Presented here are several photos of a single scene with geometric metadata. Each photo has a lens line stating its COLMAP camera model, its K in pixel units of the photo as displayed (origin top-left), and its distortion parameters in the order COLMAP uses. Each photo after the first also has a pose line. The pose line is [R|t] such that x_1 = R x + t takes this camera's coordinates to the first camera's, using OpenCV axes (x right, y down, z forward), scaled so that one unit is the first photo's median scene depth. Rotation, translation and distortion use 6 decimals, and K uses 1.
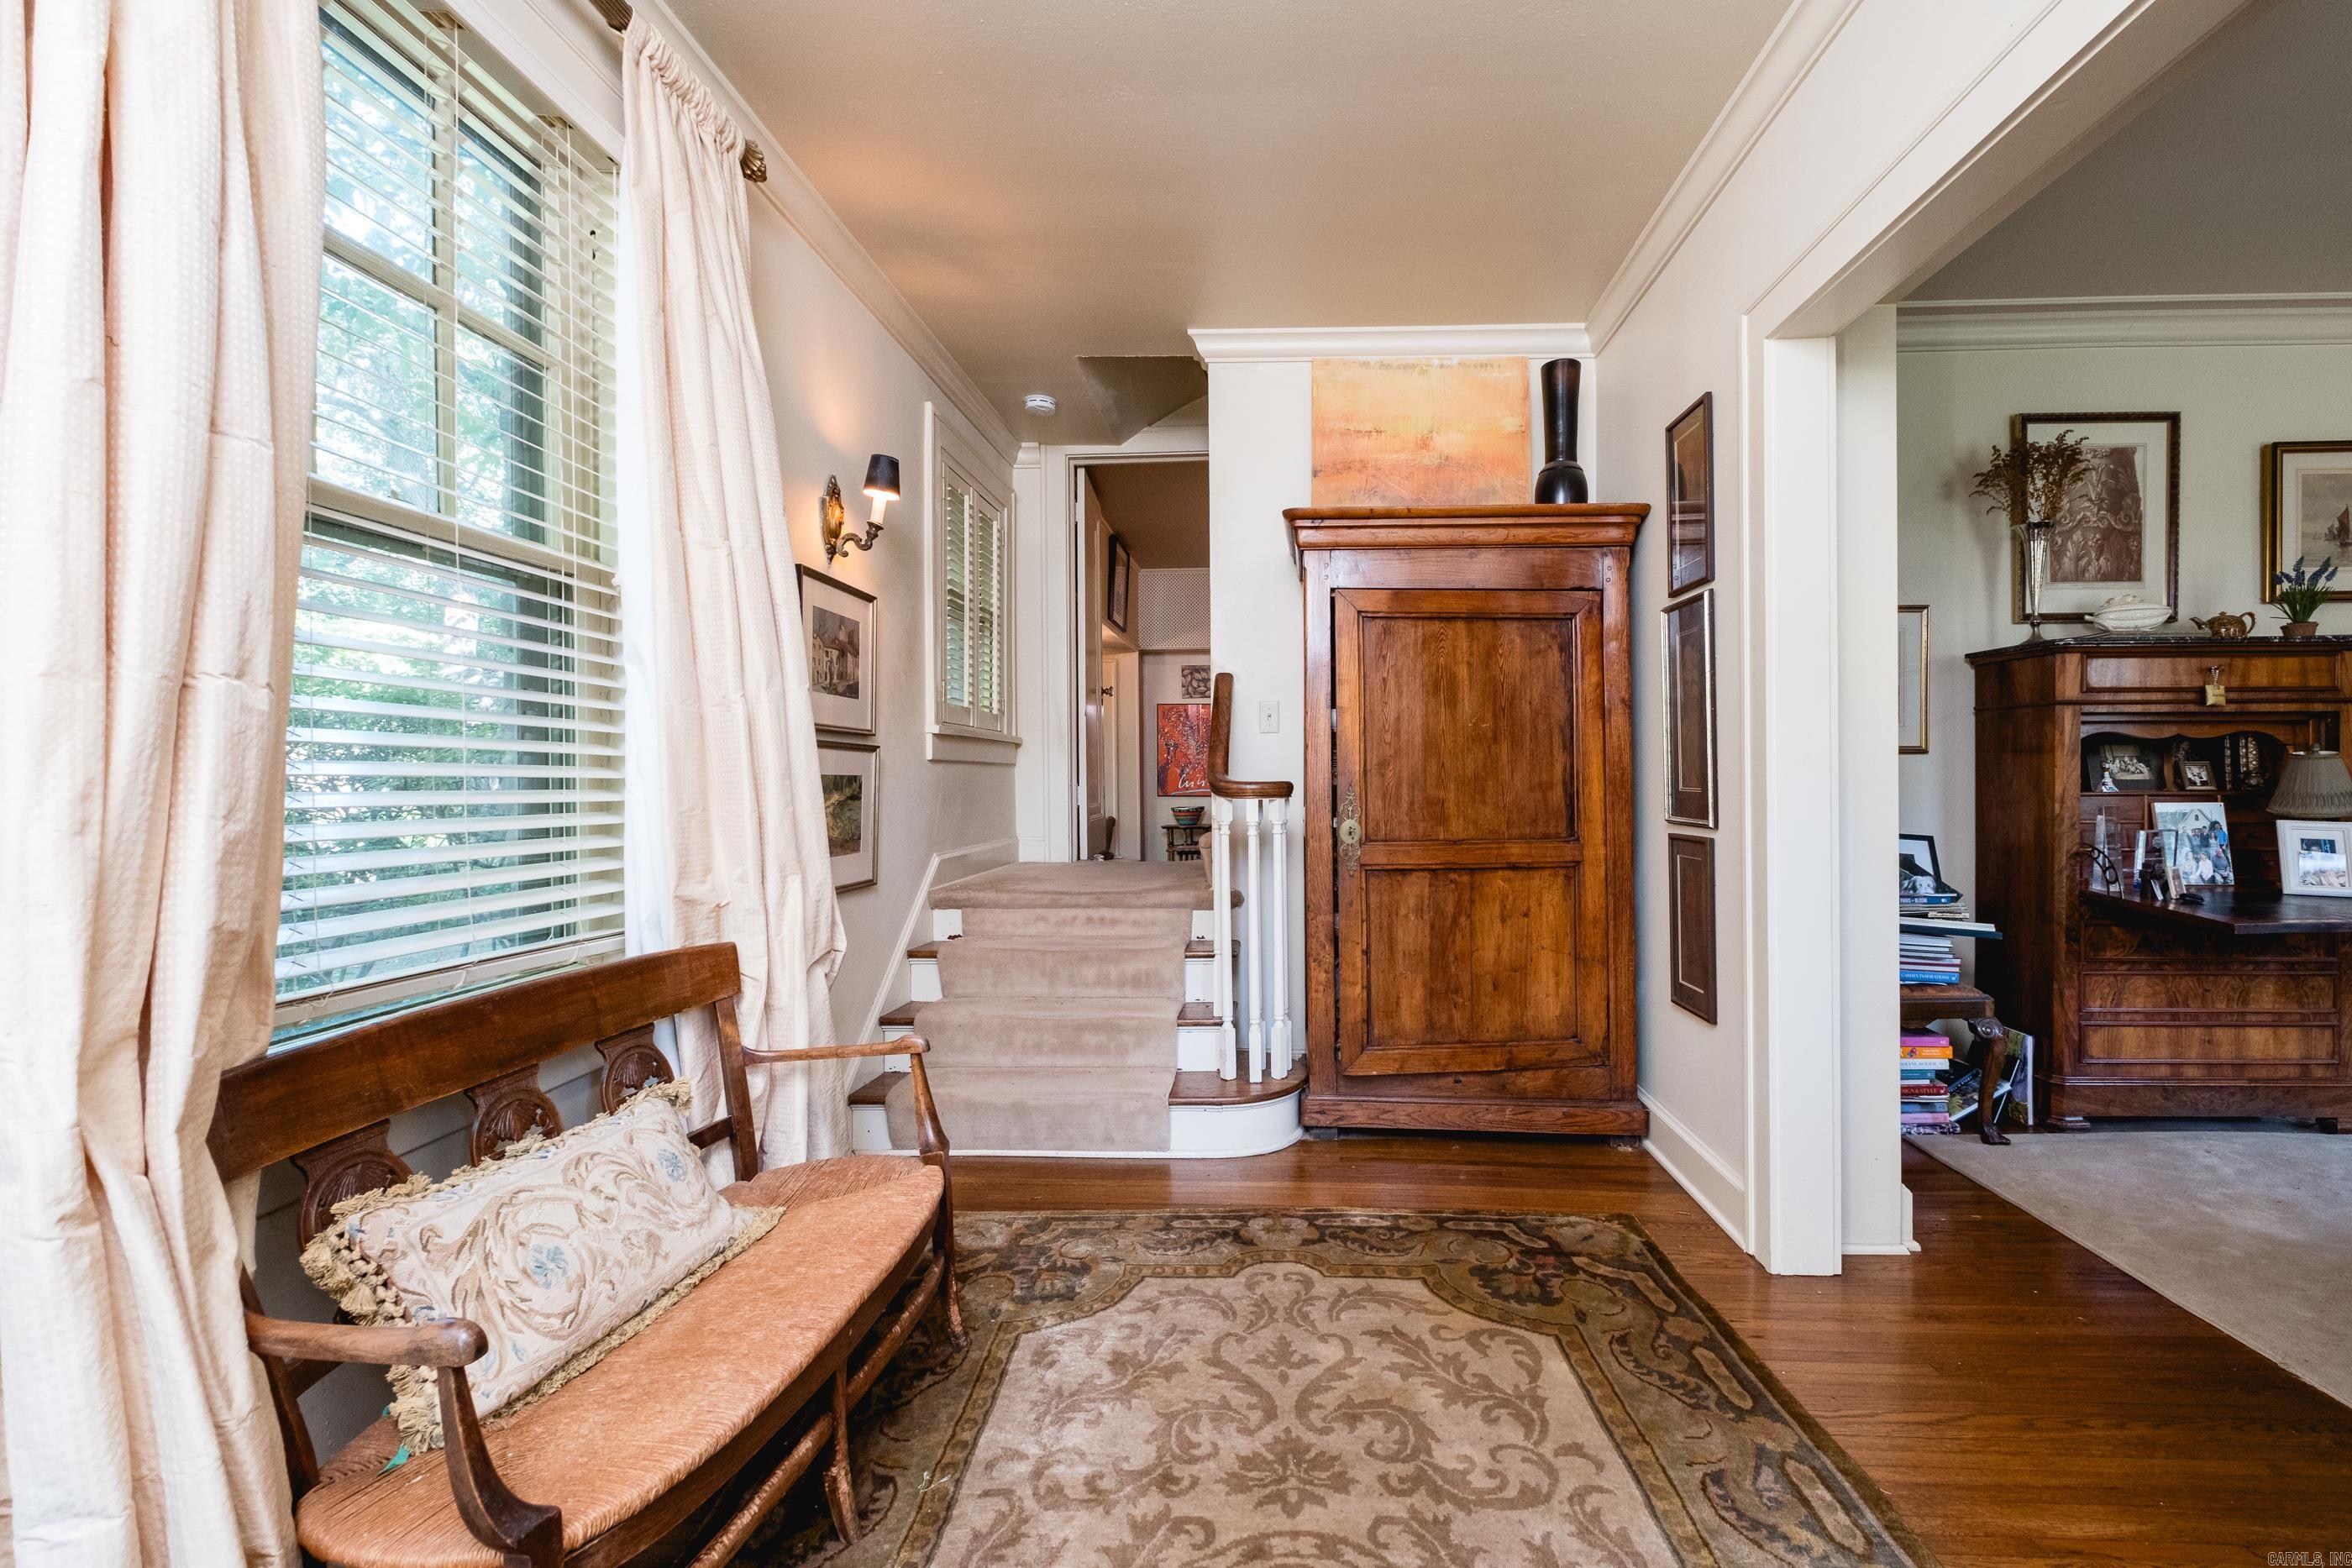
lens RADIAL K [[1030.2, 0, 1185.2], [0, 1030.2, 797.5], [0, 0, 1]] dist [-0.000685, -0.000403]
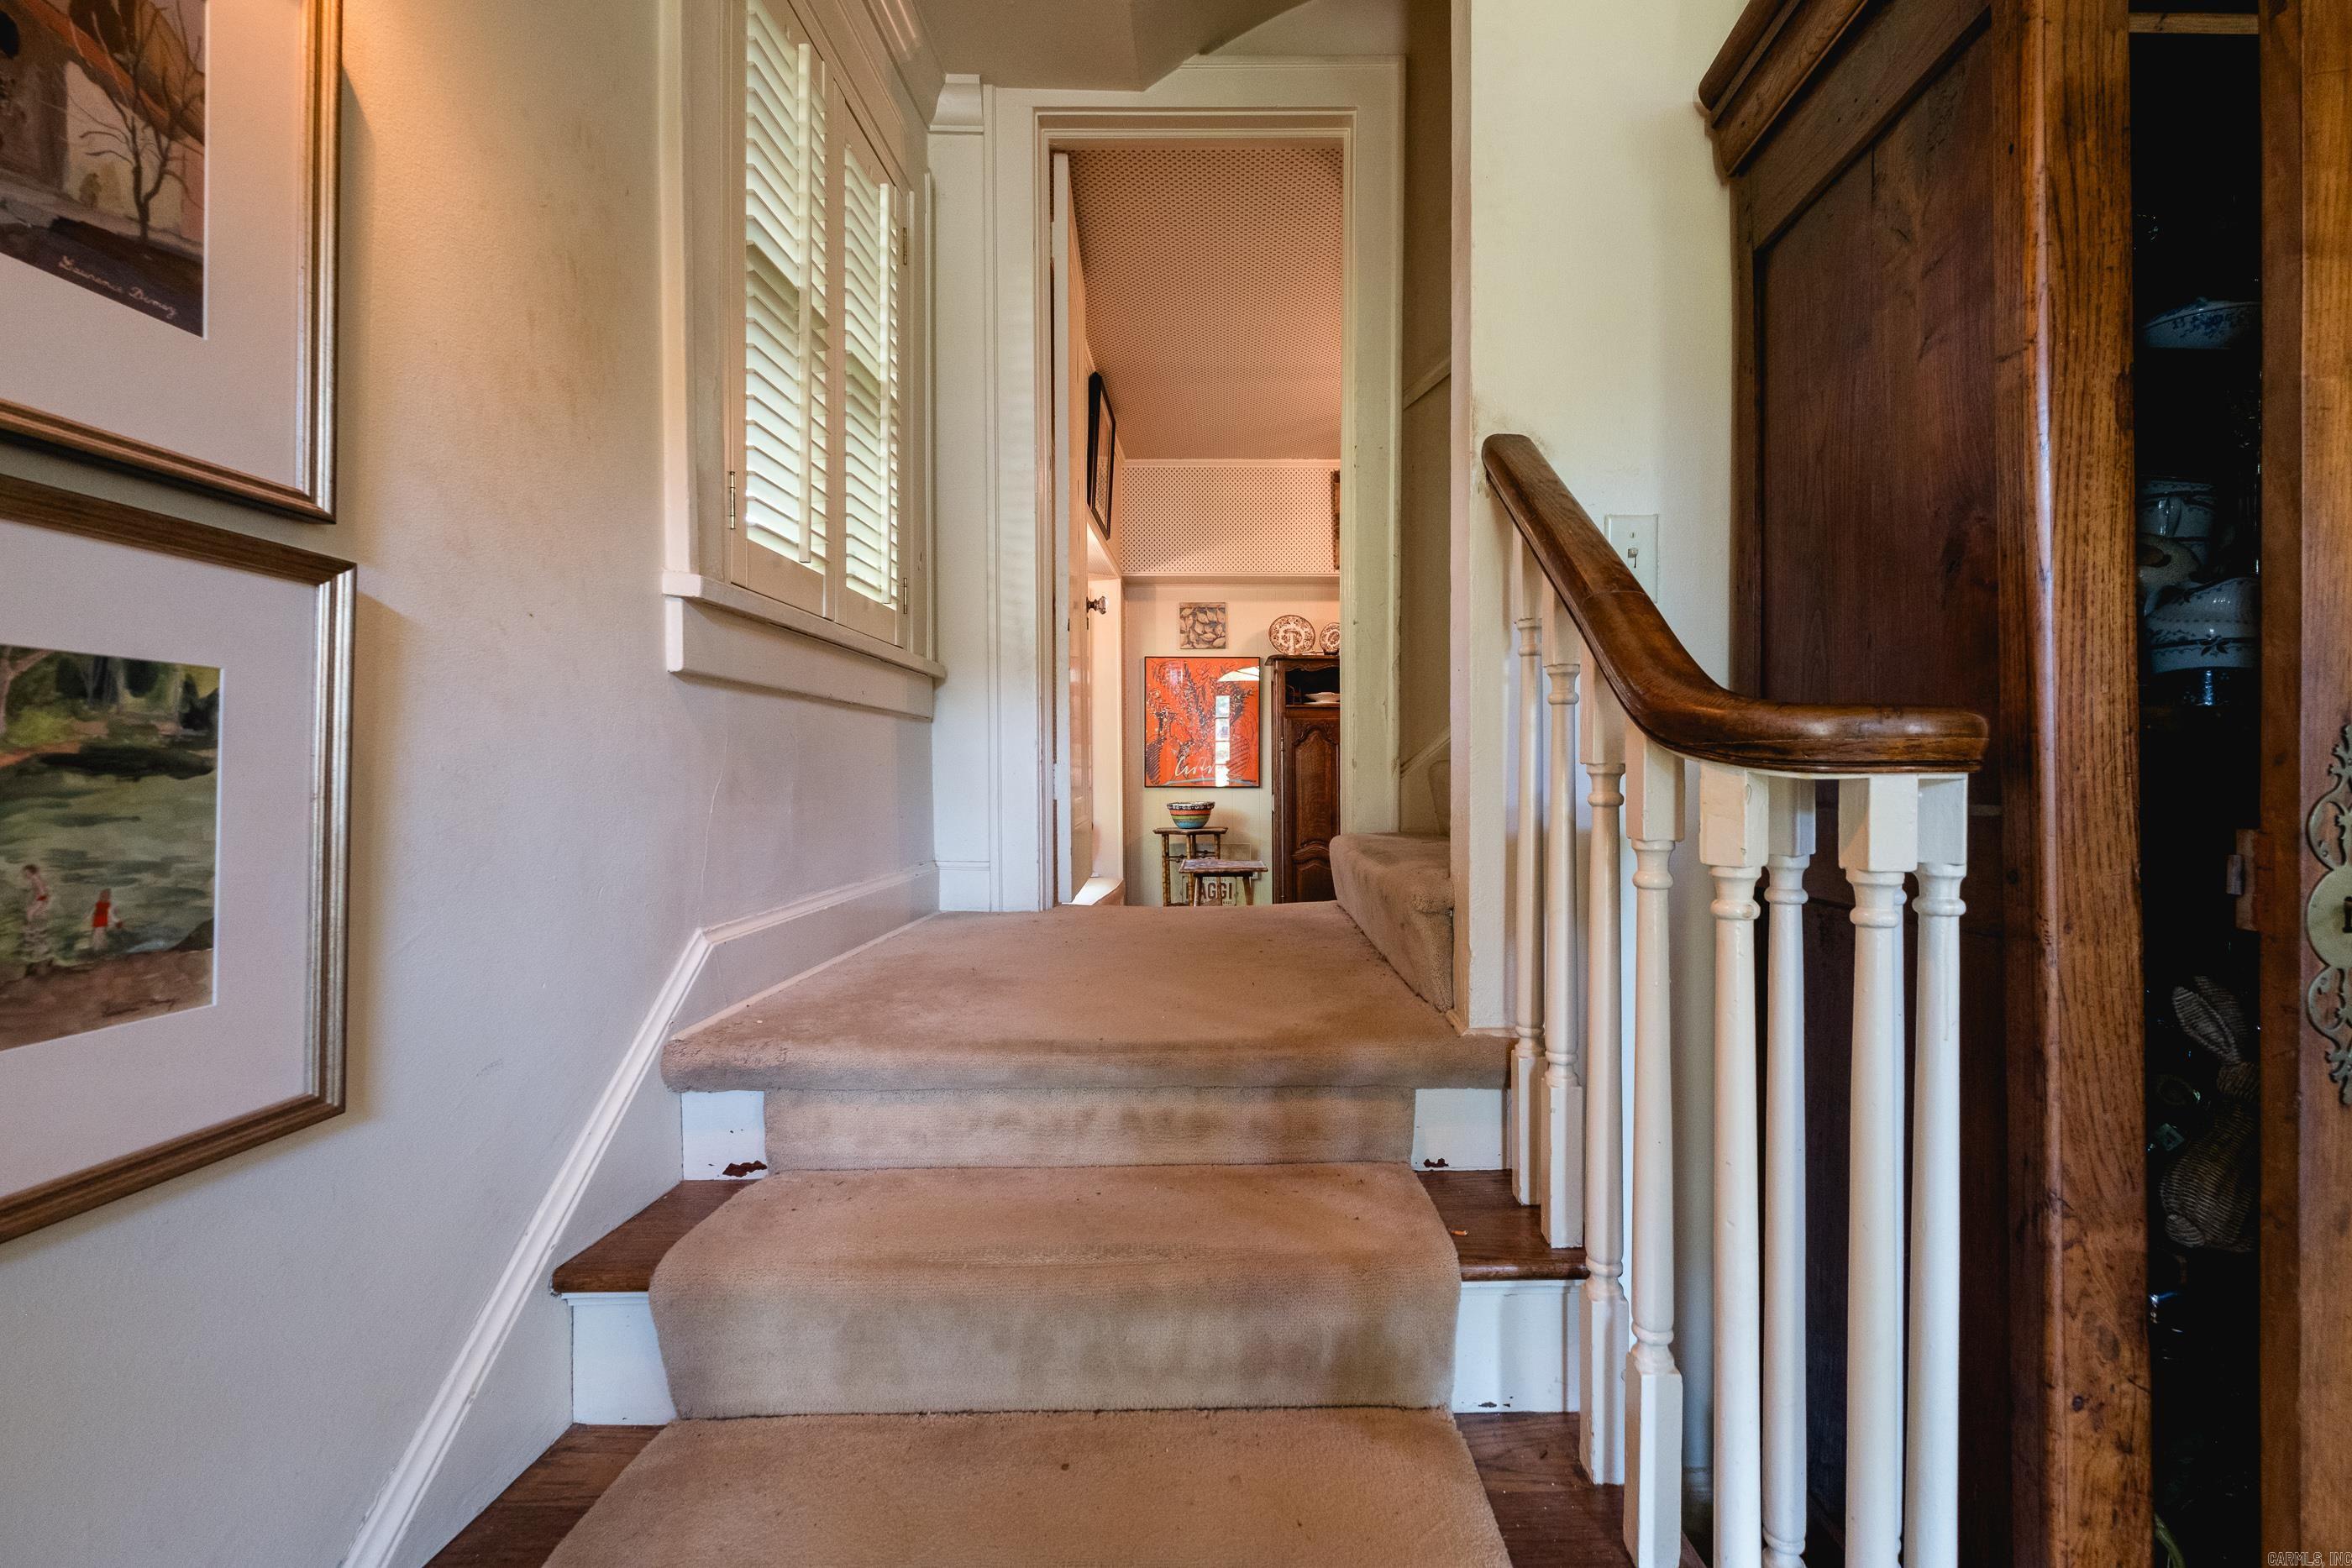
lens RADIAL K [[1030.2, 0, 1185.2], [0, 1030.2, 797.5], [0, 0, 1]] dist [-0.000685, -0.000403]
pose [[0.998145, 0.003707, 0.060771, -0.072391], [-0.004027, 0.999979, 0.005141, 0.003421], [-0.060750, -0.005376, 0.998139, 0.491856]]
